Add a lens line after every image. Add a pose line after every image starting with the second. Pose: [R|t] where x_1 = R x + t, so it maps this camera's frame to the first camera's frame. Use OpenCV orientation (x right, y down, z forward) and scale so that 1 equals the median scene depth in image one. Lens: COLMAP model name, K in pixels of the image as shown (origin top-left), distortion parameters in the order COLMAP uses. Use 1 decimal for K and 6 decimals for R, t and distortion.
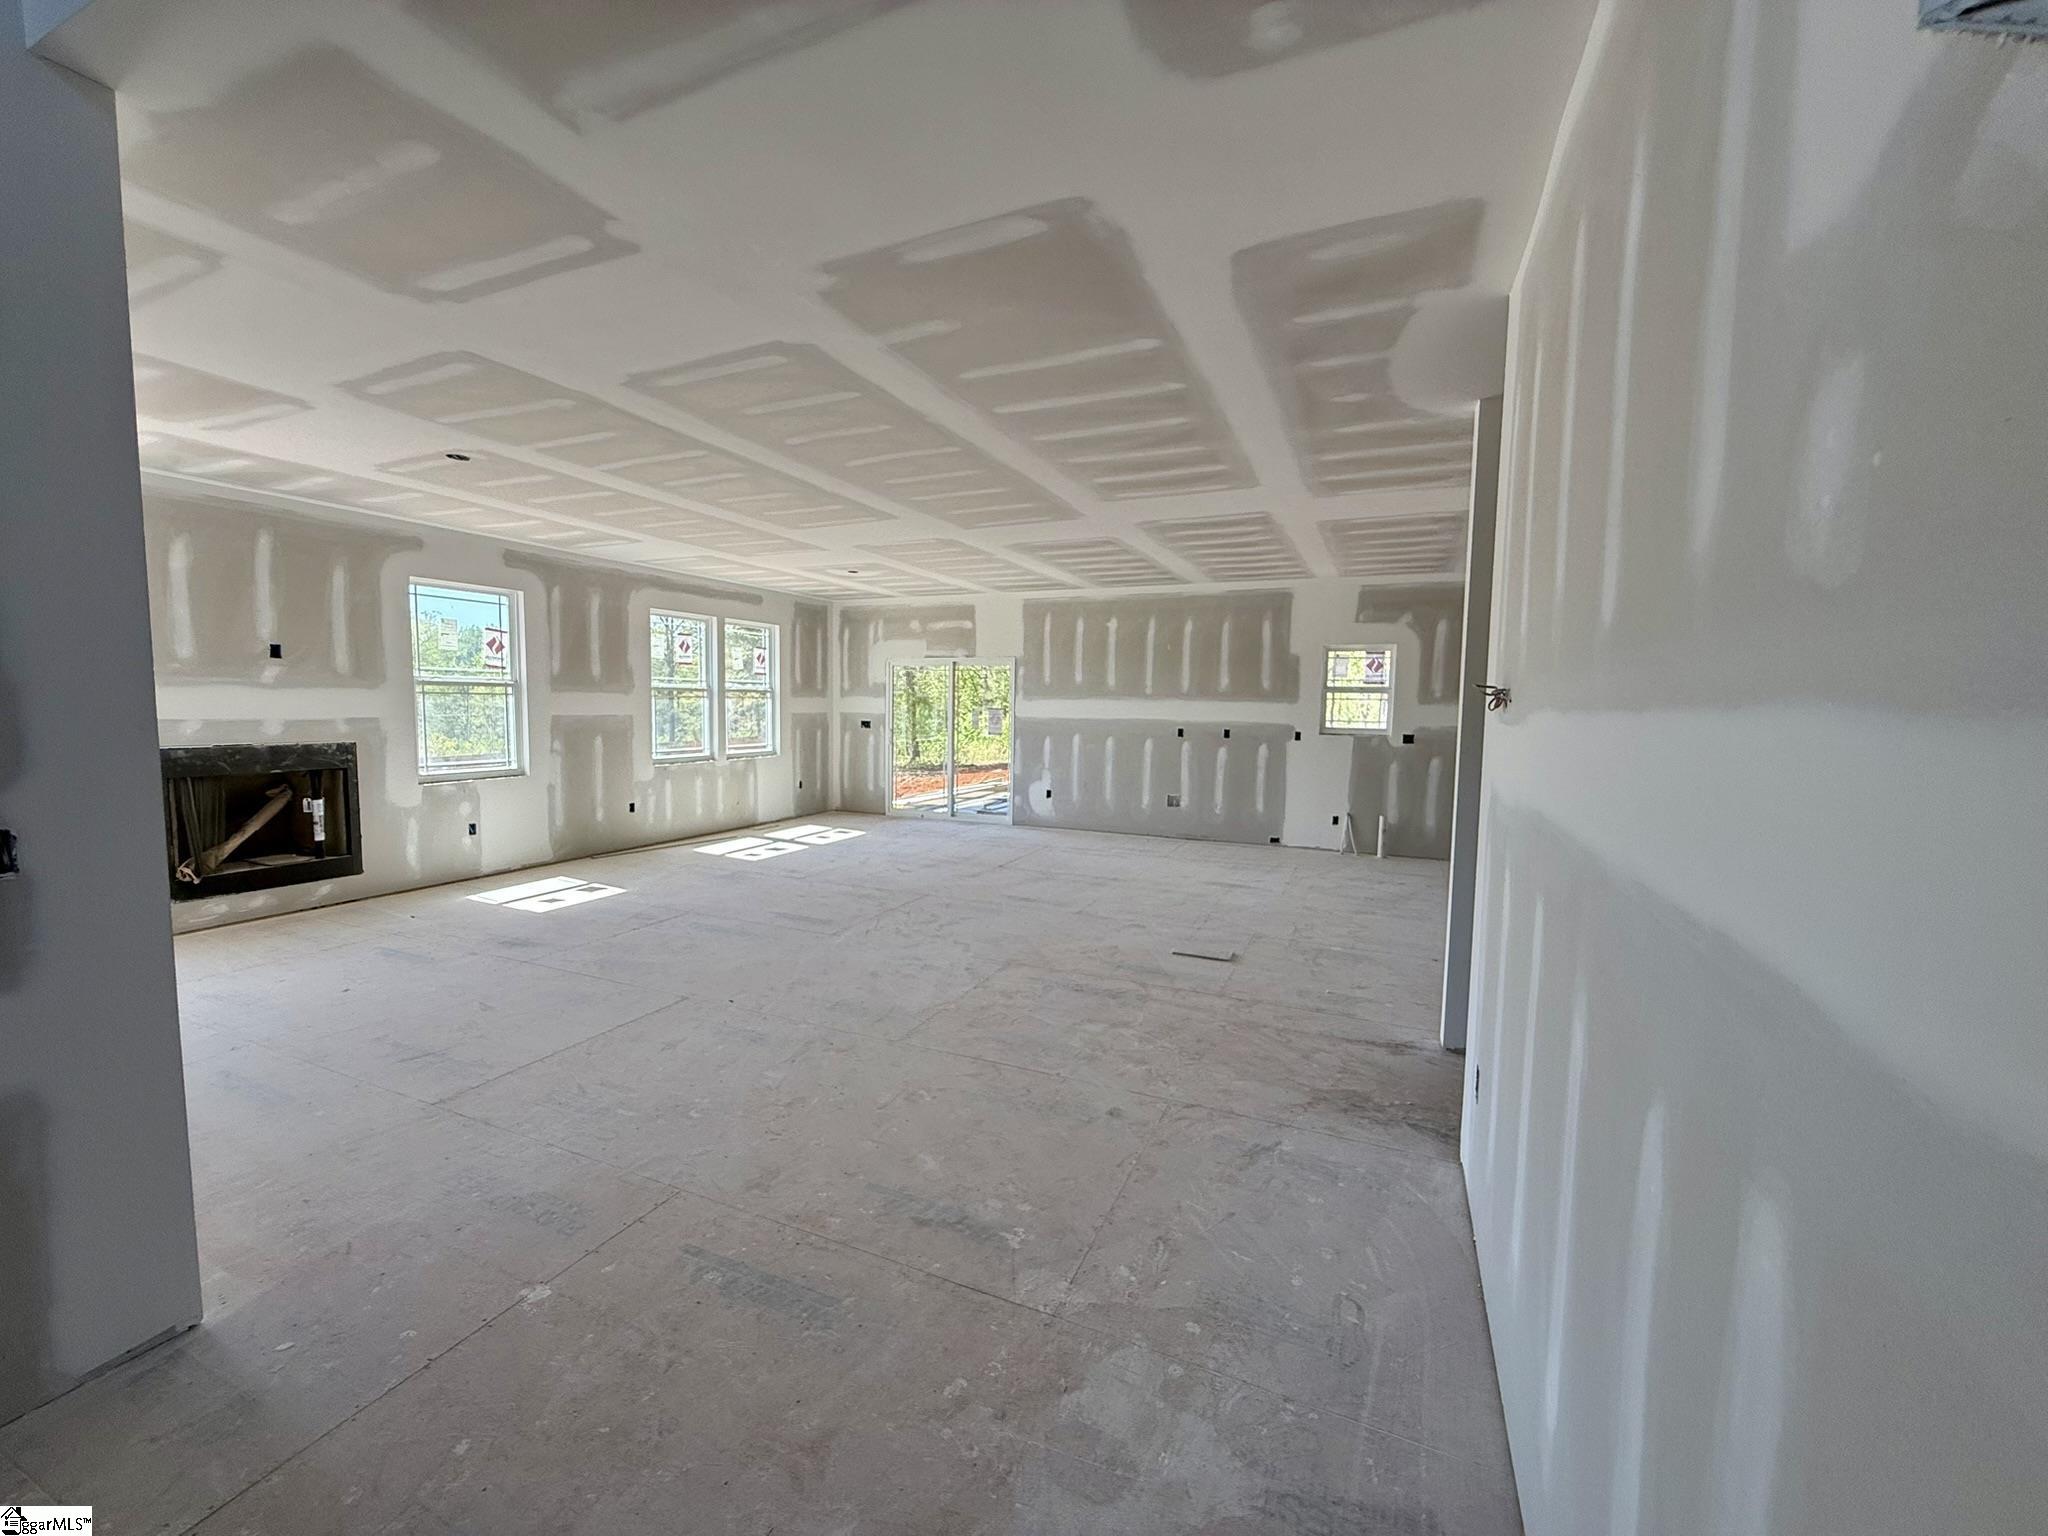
lens RADIAL K [[820.6, 0, 1017.3], [0, 820.6, 769.4], [0, 0, 1]] dist [0.000085, -0.000046]
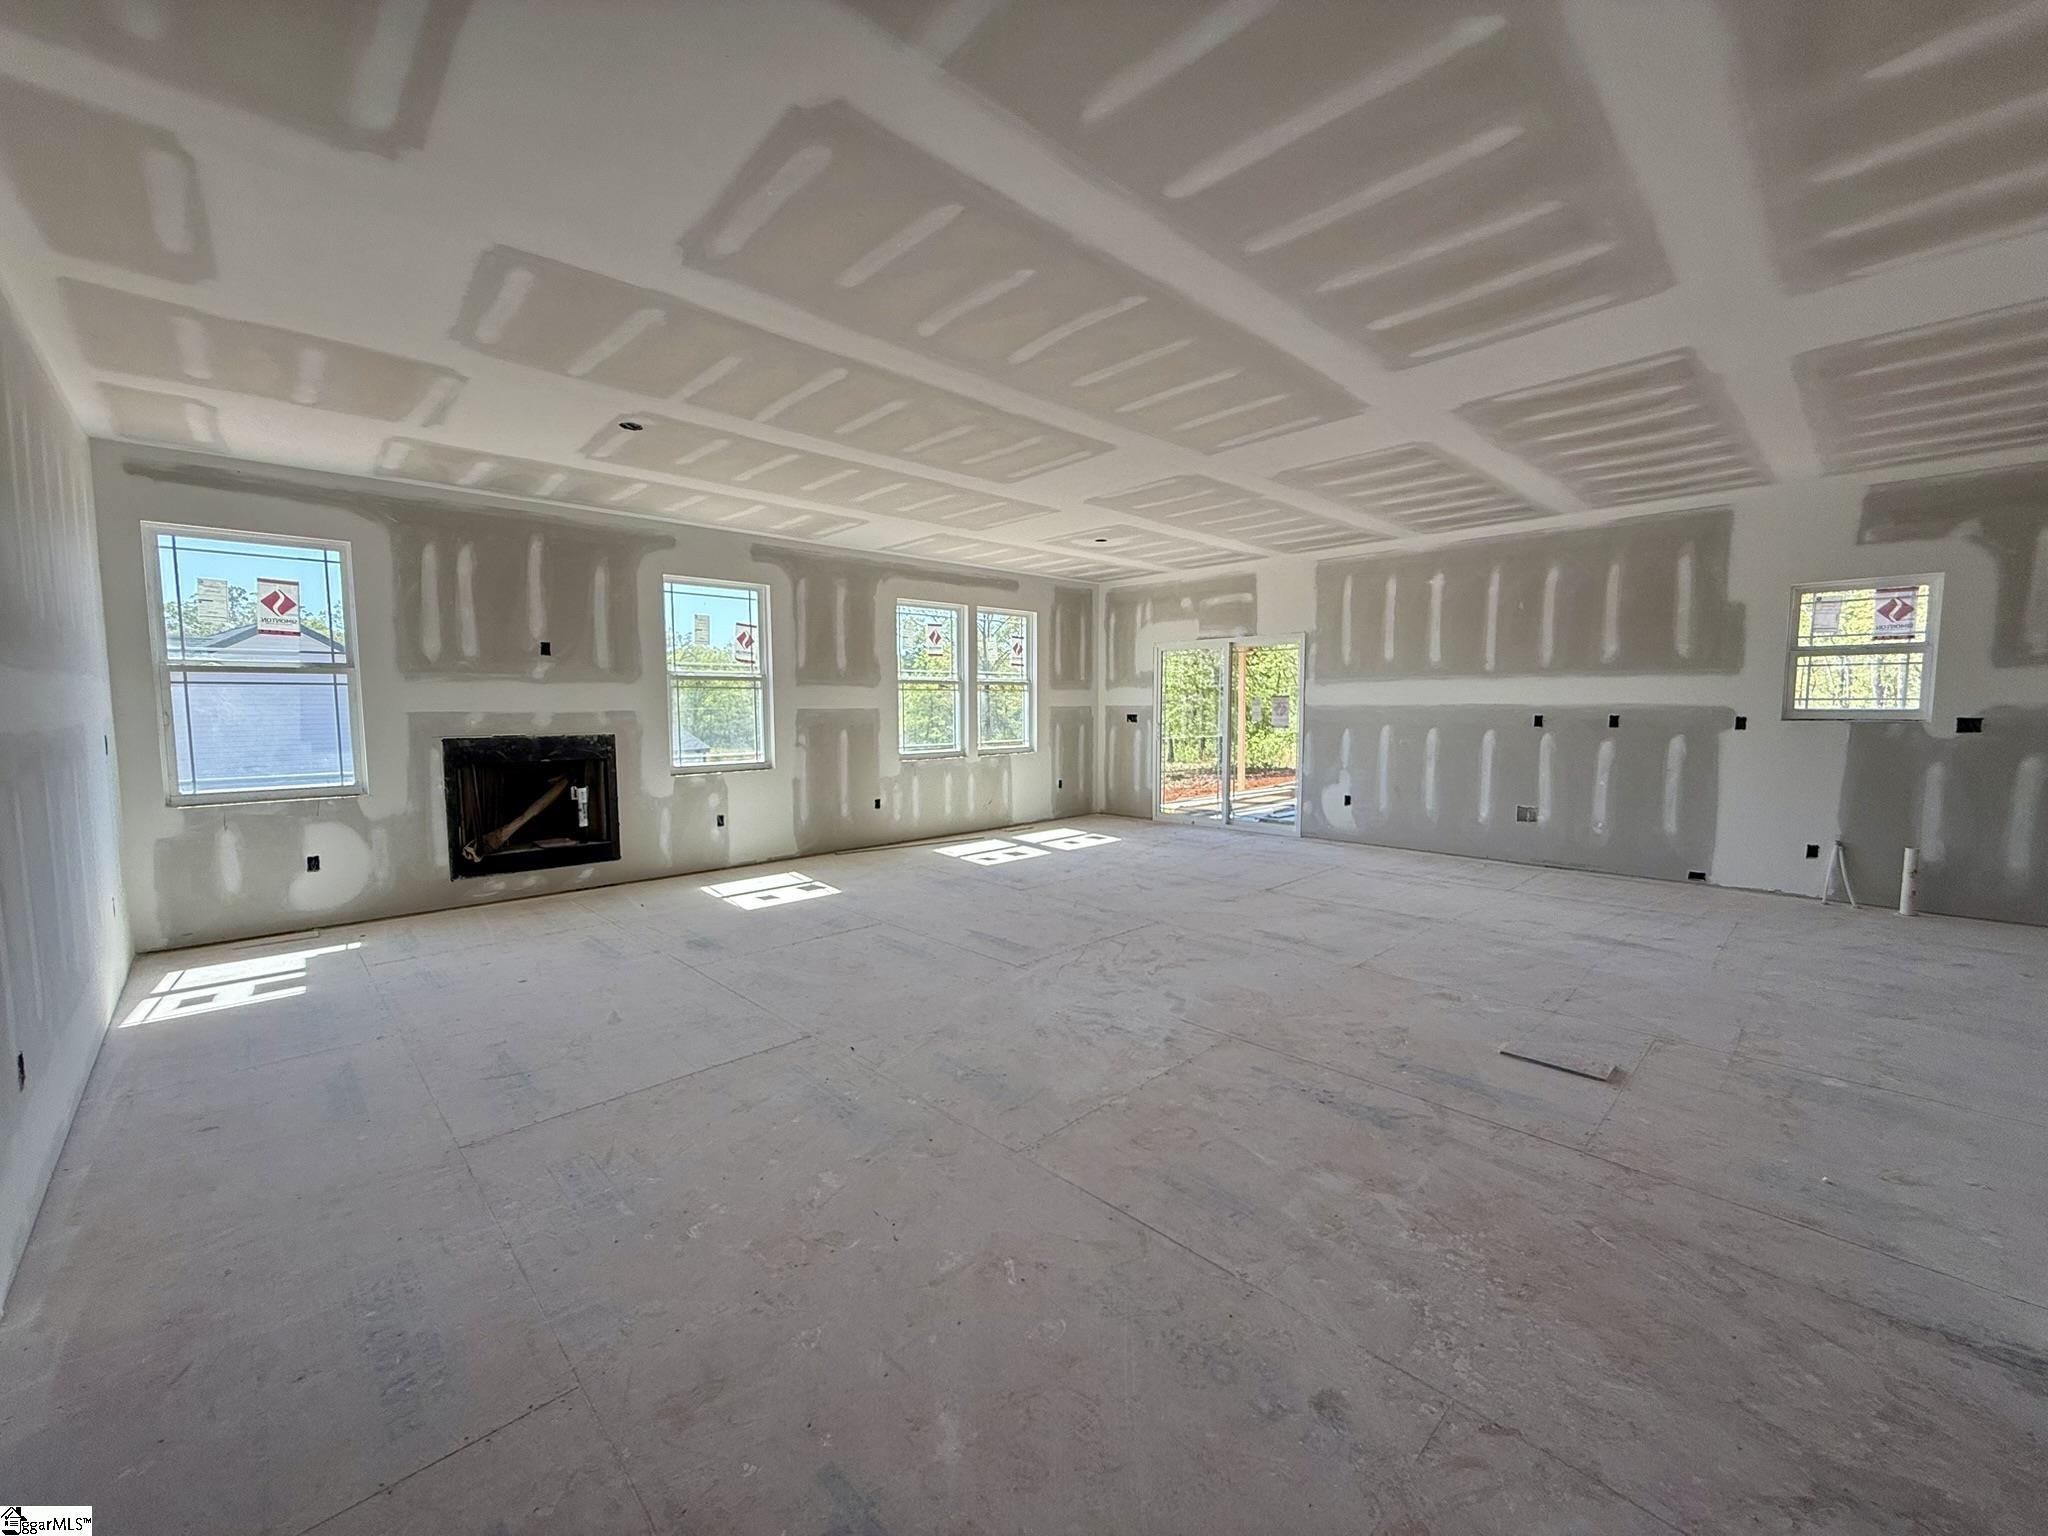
lens RADIAL K [[817.3, 0, 1015.8], [0, 817.3, 768.9], [0, 0, 1]] dist [-0.001239, 0.000109]
pose [[0.925661, 0.009707, -0.378229, 0.053044], [-0.011774, 0.999926, -0.003152, 0.006820], [0.378170, 0.007371, 0.925707, 0.182562]]
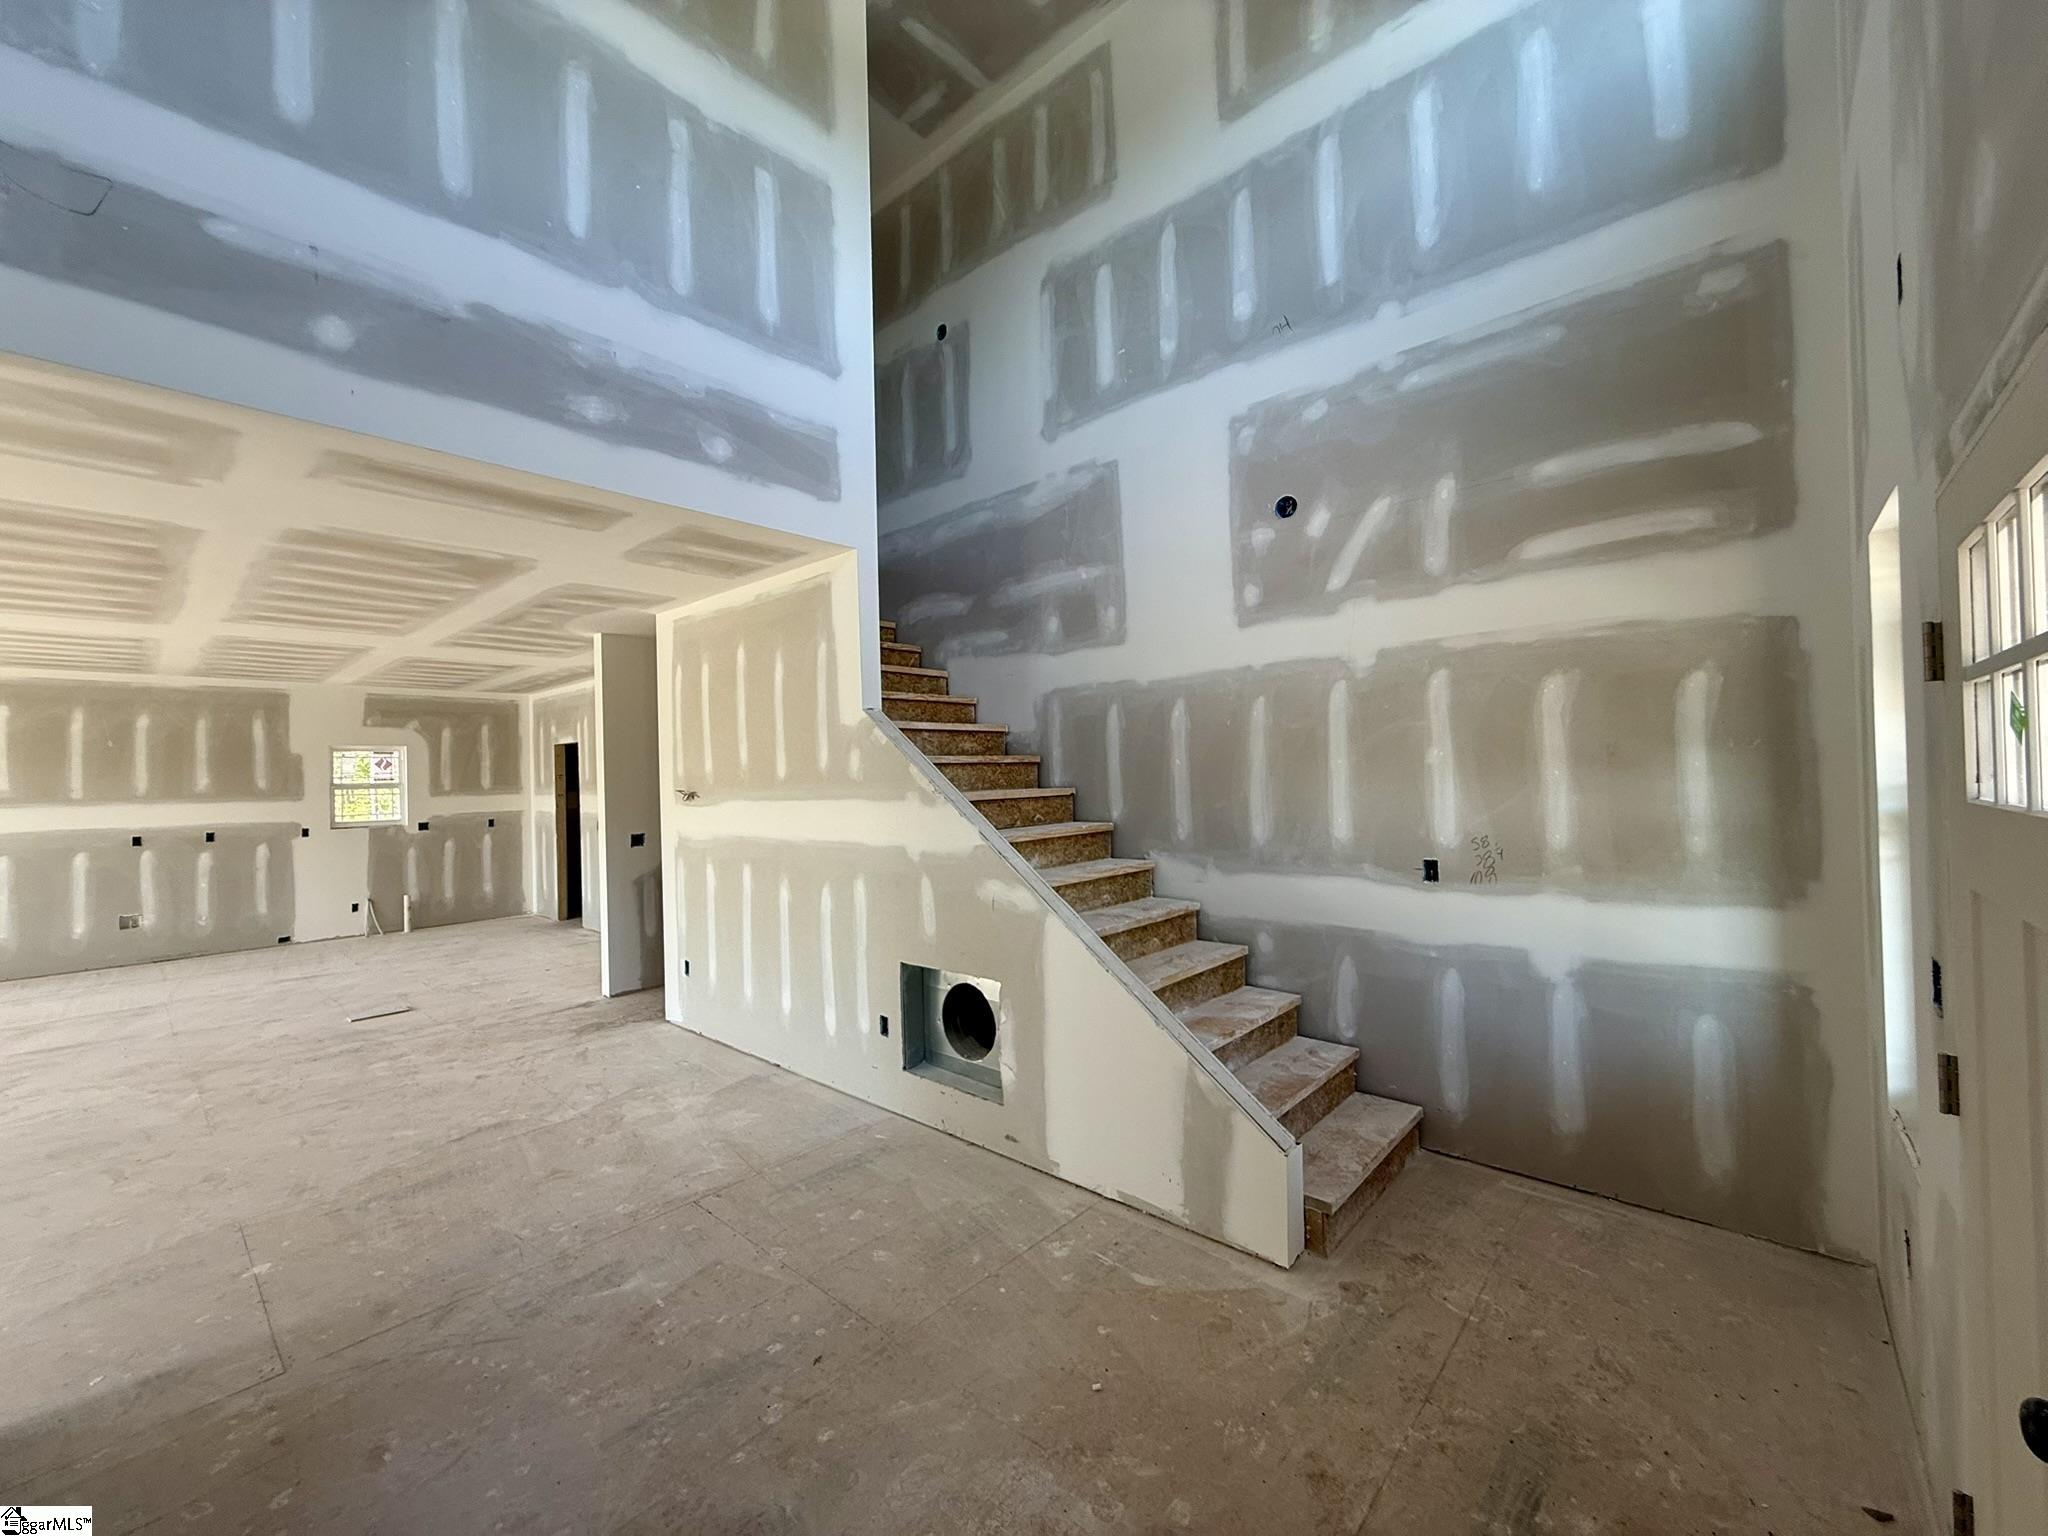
lens RADIAL K [[820.6, 0, 1017.3], [0, 820.6, 769.4], [0, 0, 1]] dist [0.000085, -0.000046]
pose [[0.306796, -0.016003, 0.951641, -0.419802], [0.108467, 0.993932, -0.018254, -0.004656], [-0.945574, 0.108822, 0.306671, -0.192844]]
